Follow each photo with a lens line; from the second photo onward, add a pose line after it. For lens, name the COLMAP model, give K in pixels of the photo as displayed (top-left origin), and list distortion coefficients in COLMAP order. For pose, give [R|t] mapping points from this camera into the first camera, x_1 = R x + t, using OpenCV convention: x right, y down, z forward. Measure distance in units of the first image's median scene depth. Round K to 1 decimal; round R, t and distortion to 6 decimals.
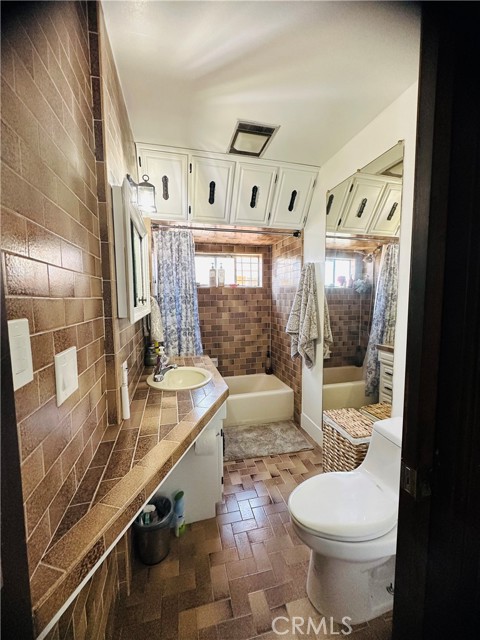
lens RADIAL K [[256.7, 0, 239.3], [0, 256.7, 320.2], [0, 0, 1]] dist [-0.001208, 0.000856]
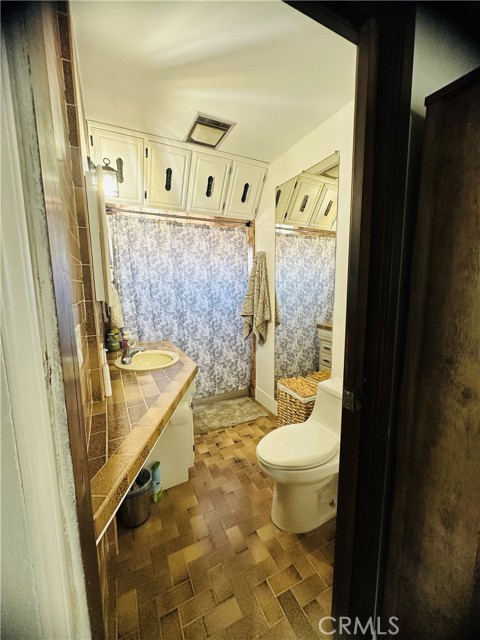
lens RADIAL K [[256.7, 0, 240.3], [0, 256.7, 320.5], [0, 0, 1]] dist [-0.001208, 0.000856]
pose [[0.976527, -0.033456, 0.212782, -0.076779], [0.023185, 0.998451, 0.050582, 0.018961], [-0.214145, -0.044462, 0.975790, -0.091073]]
